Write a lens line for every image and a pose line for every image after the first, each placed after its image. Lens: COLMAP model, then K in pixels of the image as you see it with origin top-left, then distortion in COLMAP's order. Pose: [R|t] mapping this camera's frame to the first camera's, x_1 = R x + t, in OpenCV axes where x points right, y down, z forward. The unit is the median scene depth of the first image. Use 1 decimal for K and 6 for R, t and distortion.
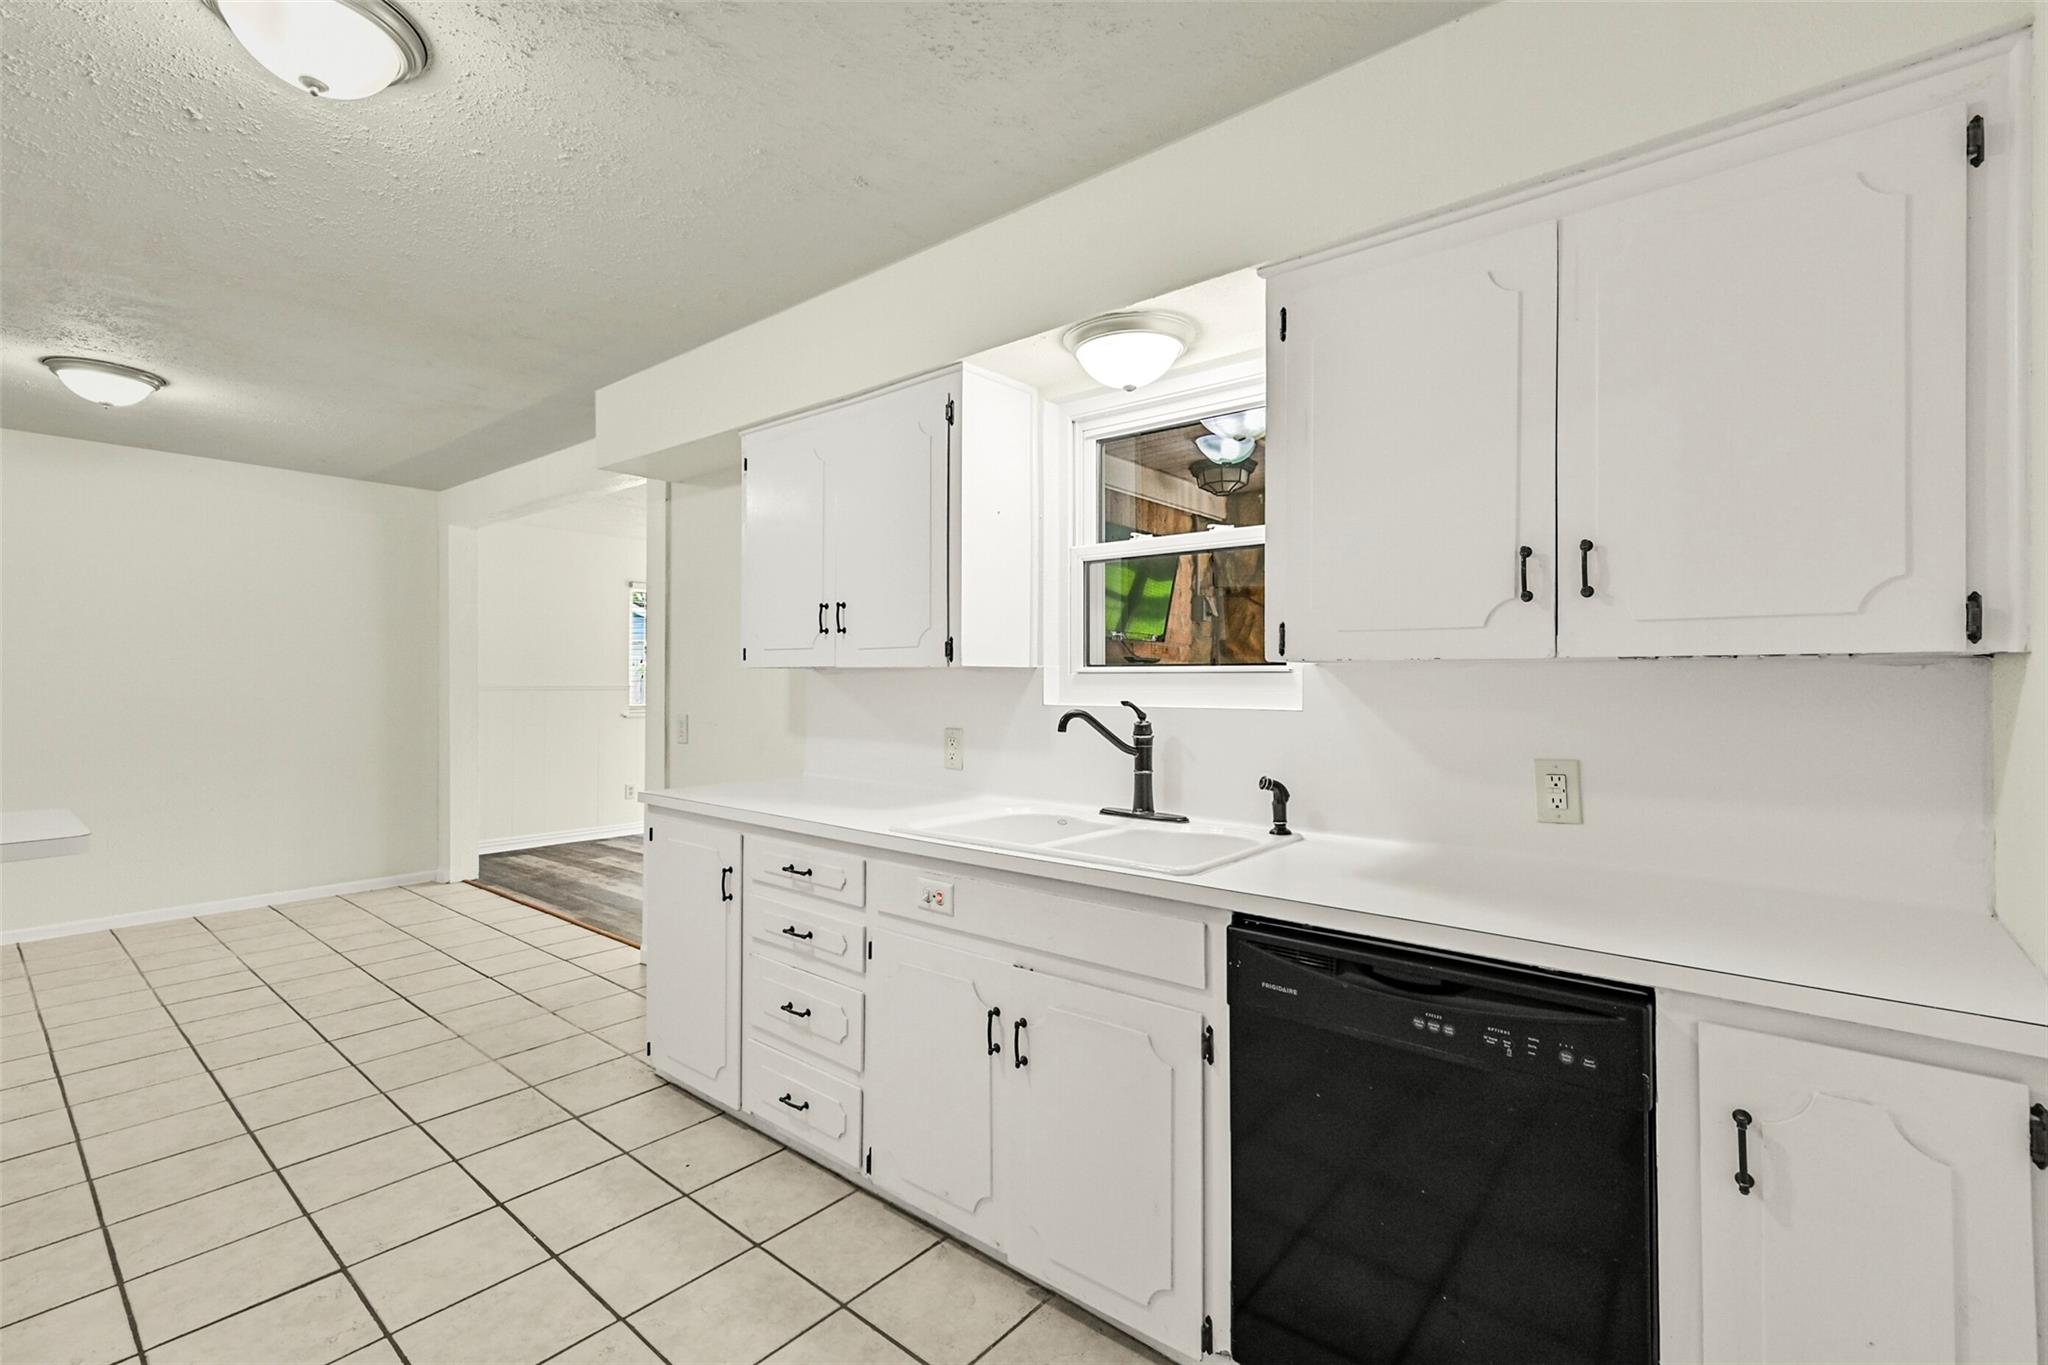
lens RADIAL K [[906.1, 0, 1029.9], [0, 906.1, 677.6], [0, 0, 1]] dist [0.010534, 0.000642]
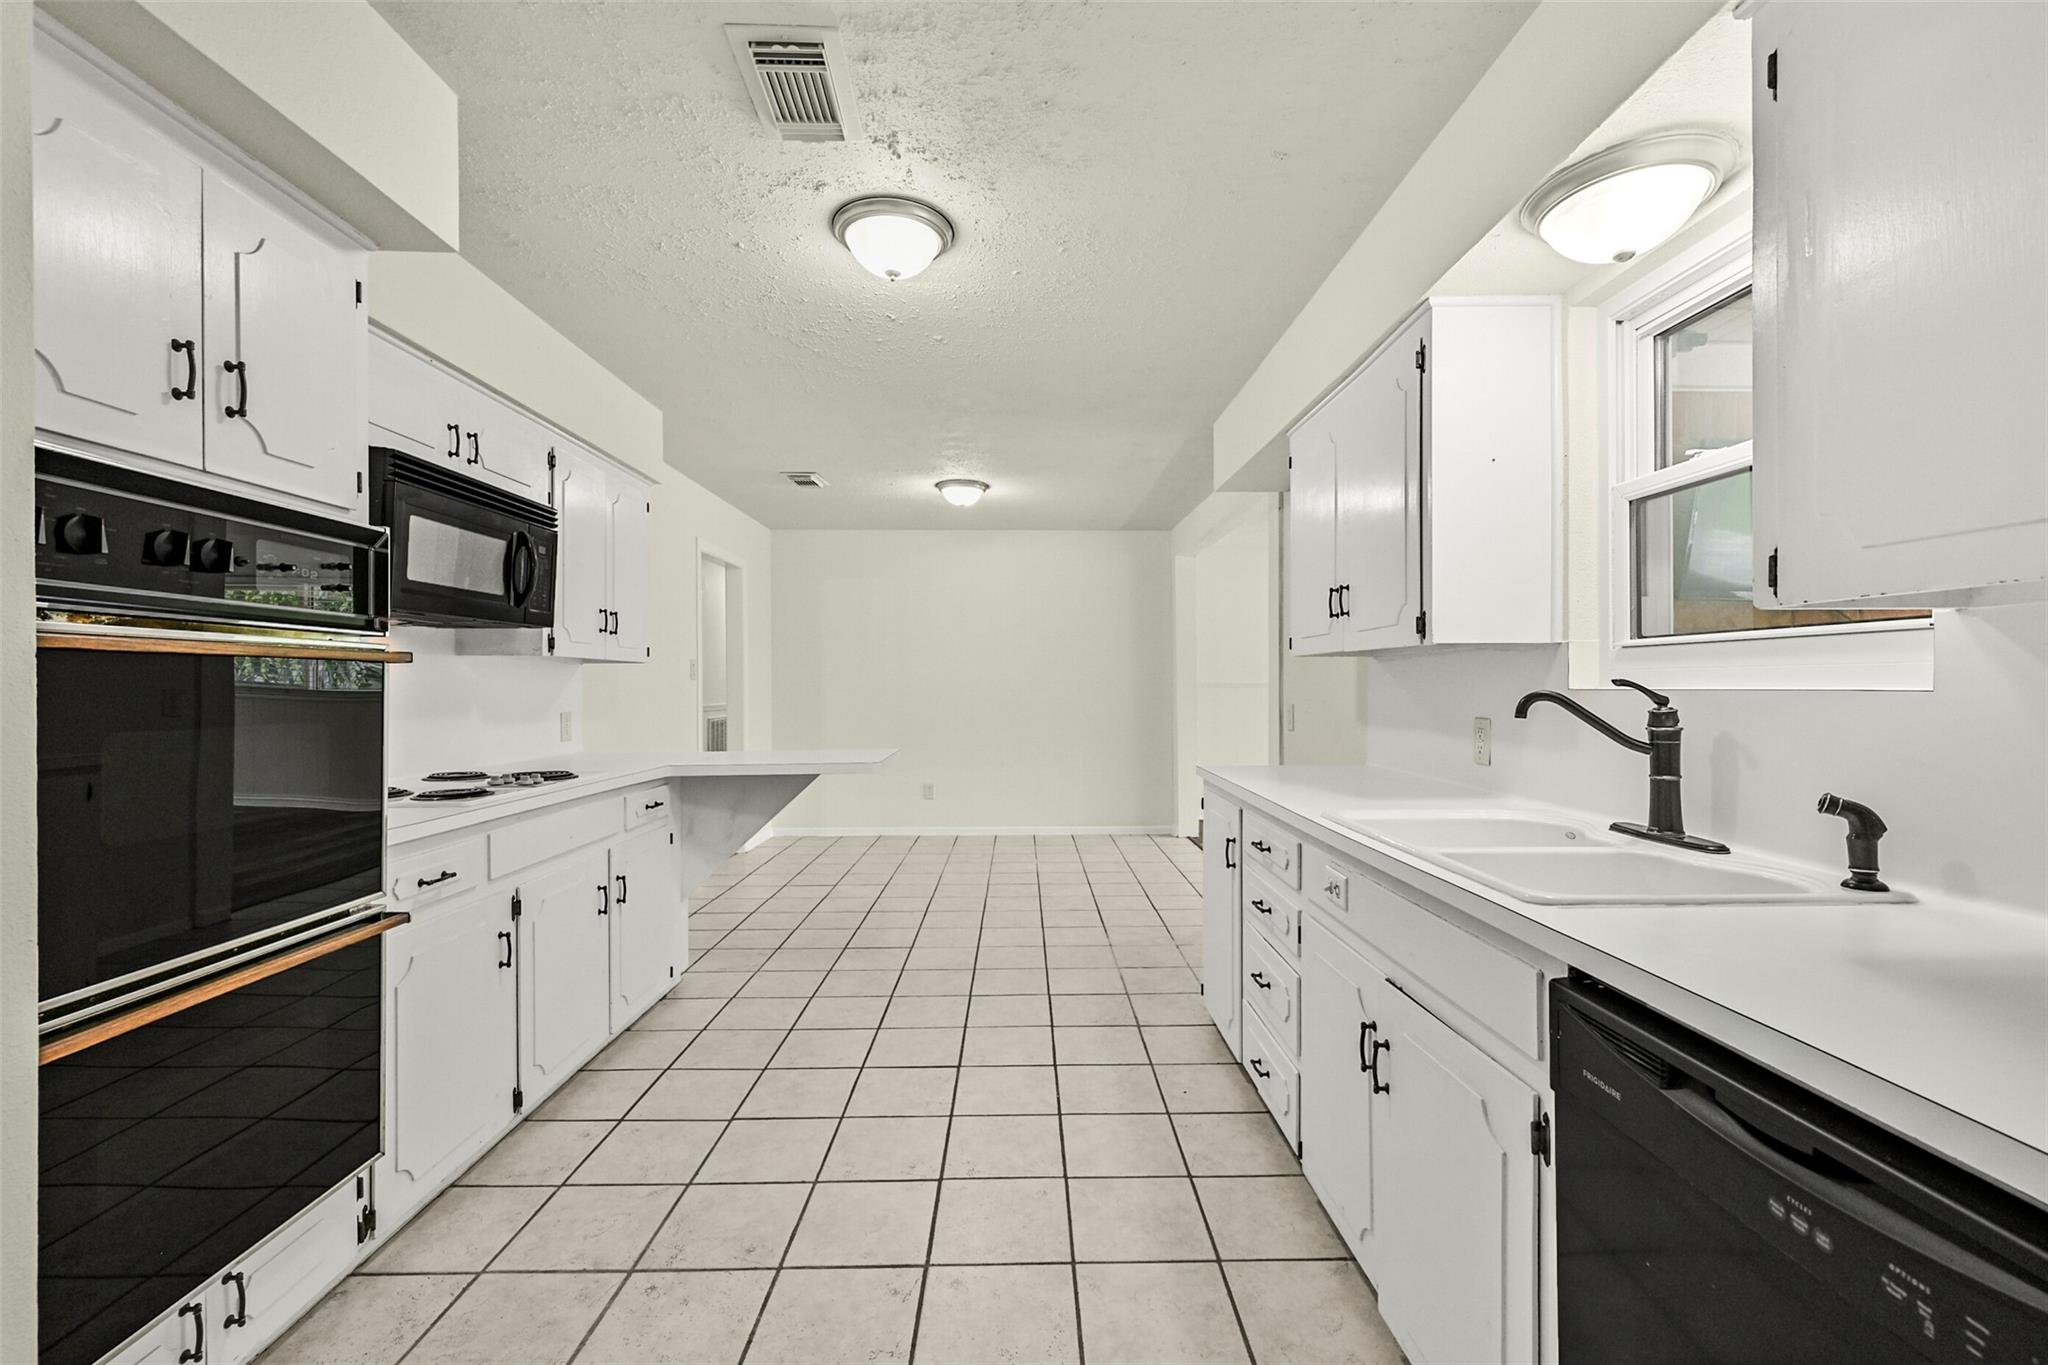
lens RADIAL K [[846.6, 0, 1028.2], [0, 846.6, 690.6], [0, 0, 1]] dist [0.001744, 0.000492]
pose [[0.654283, 0.000759, -0.756250, 0.304091], [0.007876, 0.999938, 0.007817, 0.025051], [0.756209, -0.011071, 0.654236, 0.169125]]
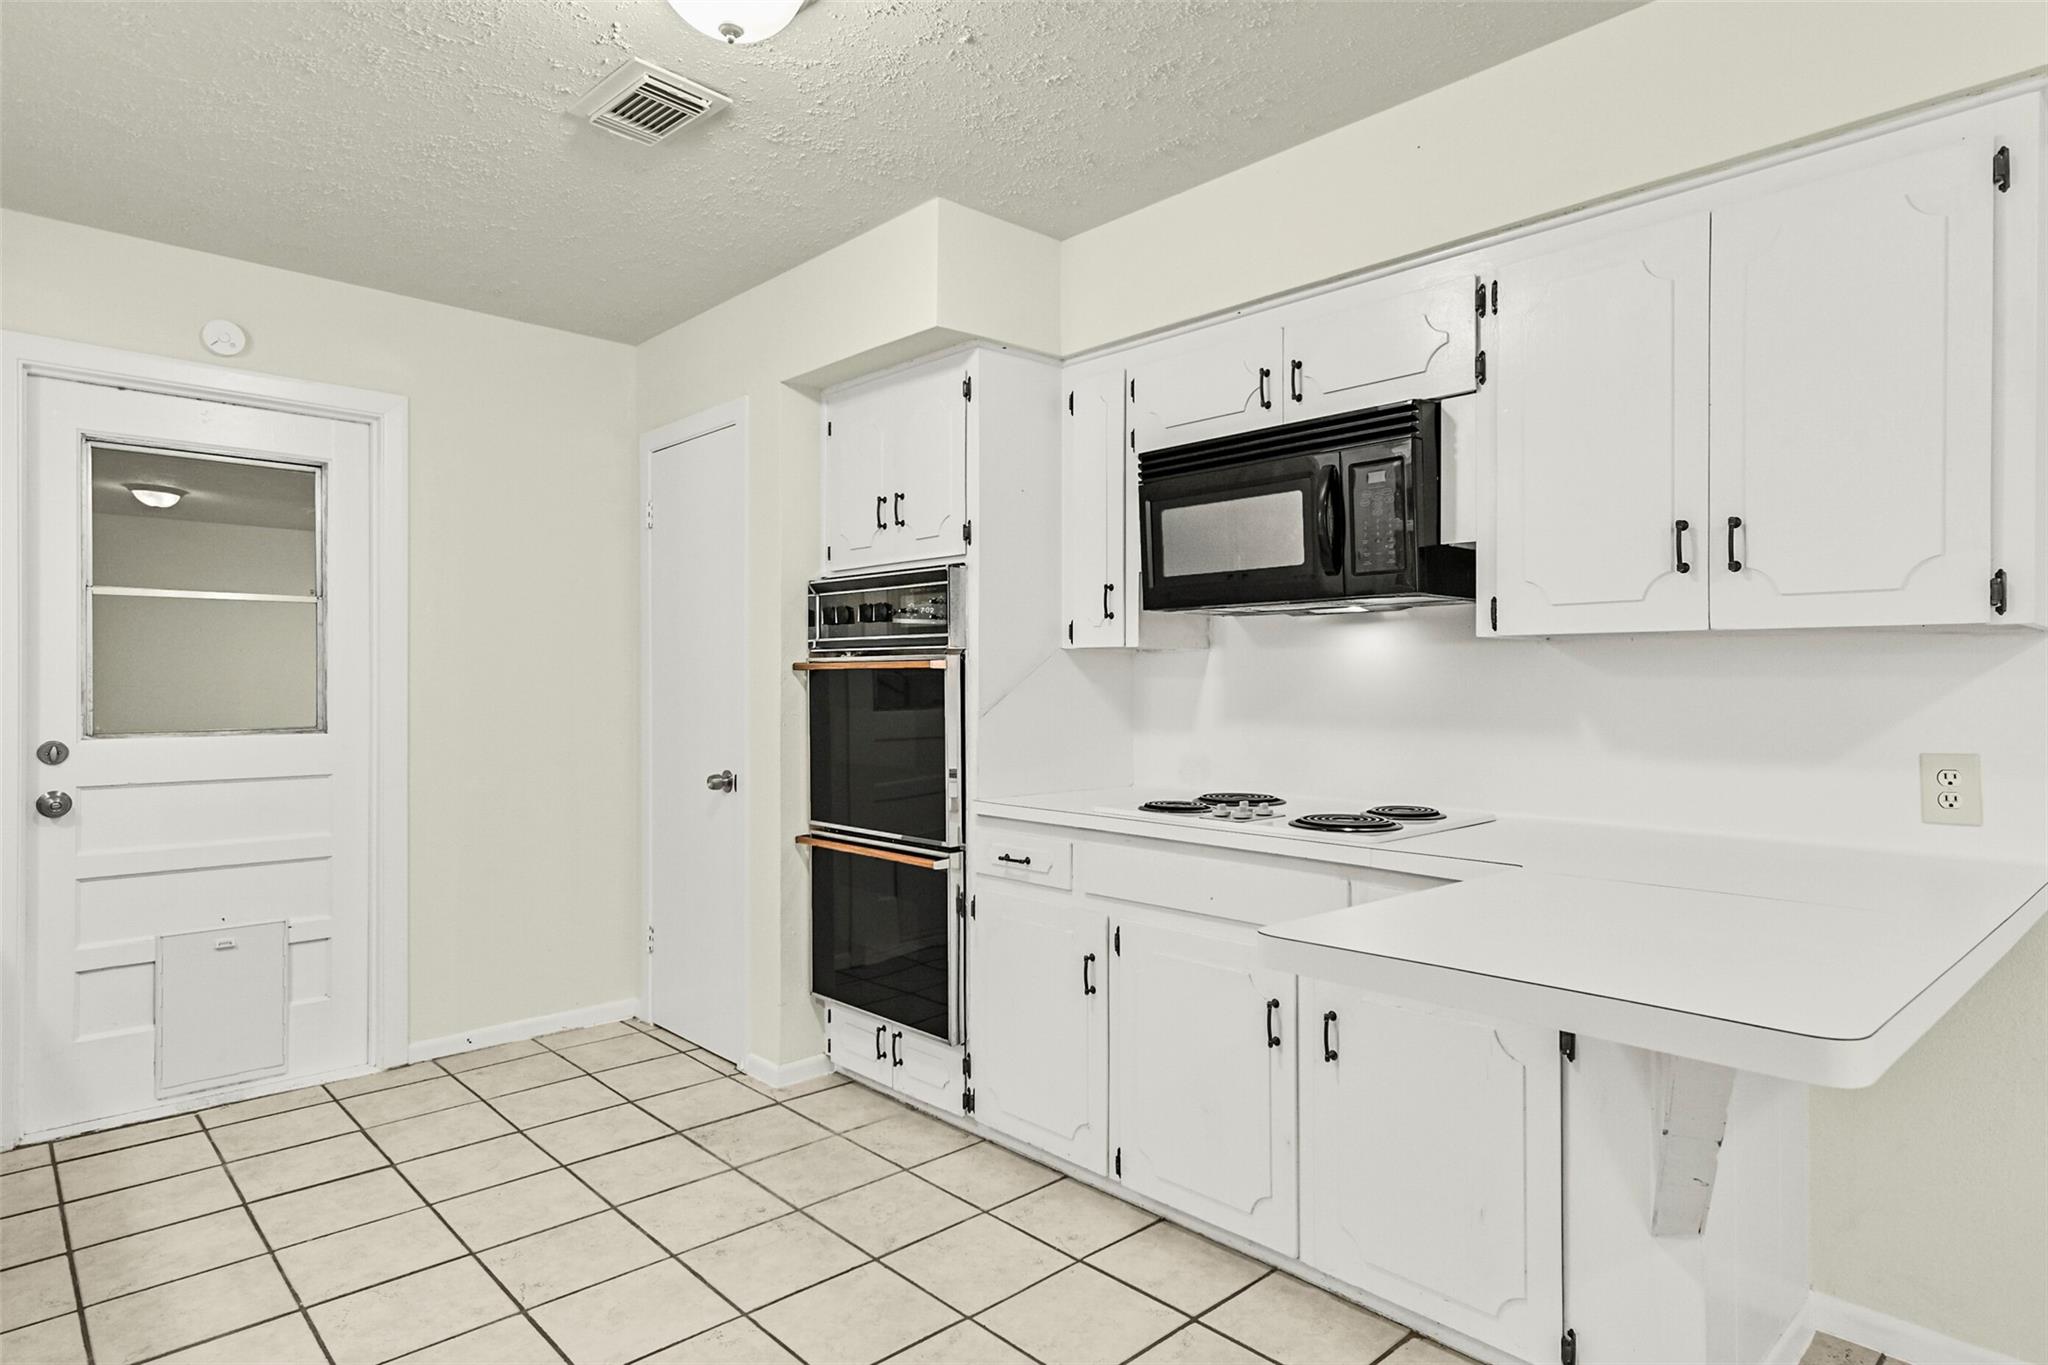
lens RADIAL K [[1131.3, 0, 1045.0], [0, 1131.3, 677.8], [0, 0, 1]] dist [0.013090, -0.000202]
pose [[-0.994206, -0.003010, 0.107446, -0.876968], [-0.004019, 0.999950, -0.009173, 0.023992], [-0.107413, -0.009552, -0.994169, 1.510656]]
